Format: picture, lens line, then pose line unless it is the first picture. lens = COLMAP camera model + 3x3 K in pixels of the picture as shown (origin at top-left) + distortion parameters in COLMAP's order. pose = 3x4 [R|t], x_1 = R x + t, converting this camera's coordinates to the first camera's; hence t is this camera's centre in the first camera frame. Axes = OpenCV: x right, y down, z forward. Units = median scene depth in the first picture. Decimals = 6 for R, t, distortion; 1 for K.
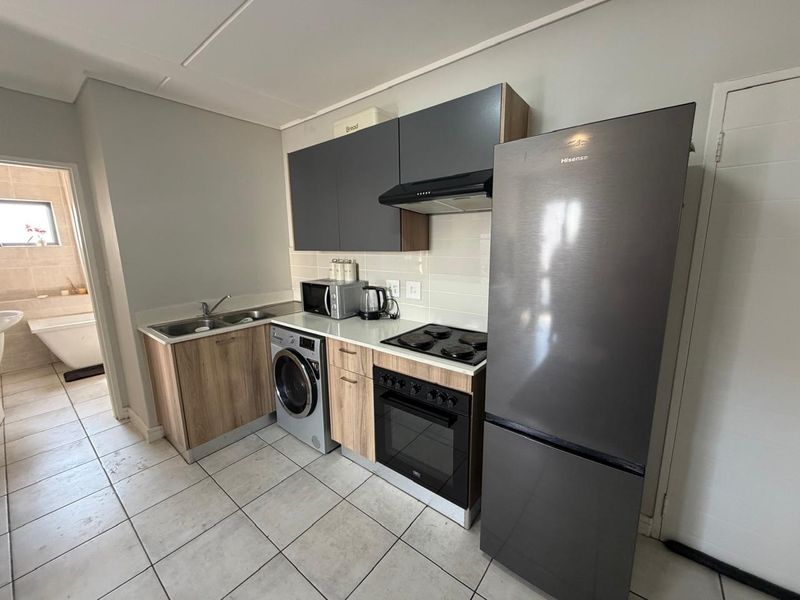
lens RADIAL K [[319.6, 0, 401.2], [0, 319.6, 299.5], [0, 0, 1]] dist [0.001573, 0.000709]
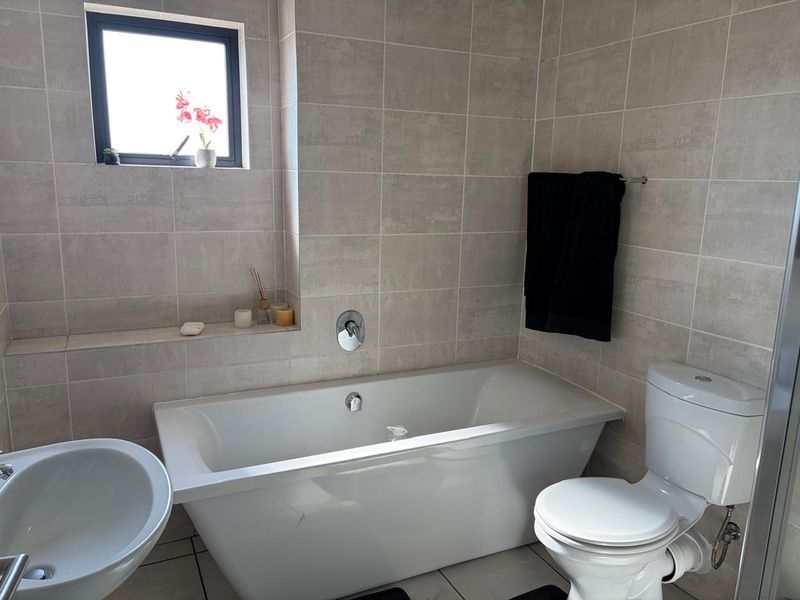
lens RADIAL K [[603.4, 0, 398.9], [0, 603.4, 299.7], [0, 0, 1]] dist [0.047368, -0.035004]
pose [[0.898629, 0.126380, -0.420112, -0.675618], [-0.116334, 0.991972, 0.049568, -0.088405], [0.423003, 0.004331, 0.906118, 0.533047]]
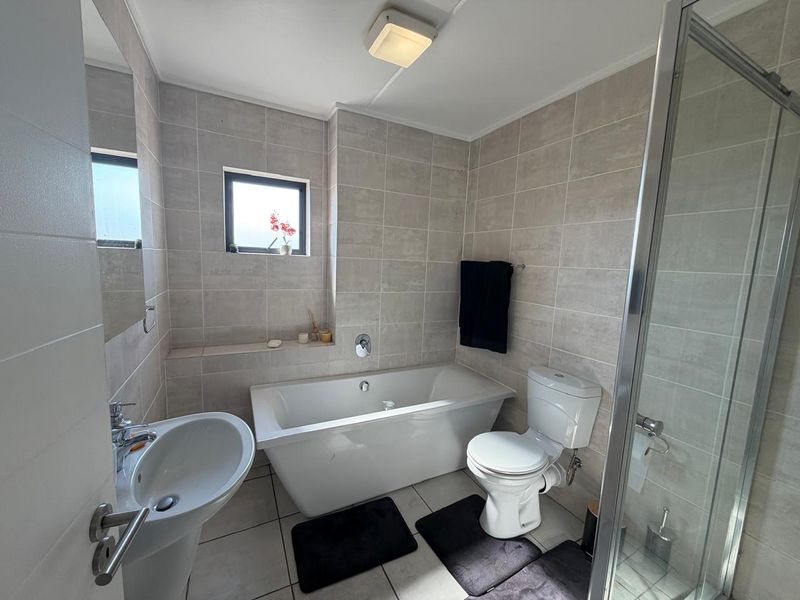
lens RADIAL K [[319.0, 0, 398.4], [0, 319.0, 300.4], [0, 0, 1]] dist [0.002586, 0.000101]
pose [[0.909706, 0.105941, -0.401511, -0.690728], [-0.129292, 0.991108, -0.031427, -0.092965], [0.394611, 0.080501, 0.915315, 0.555013]]
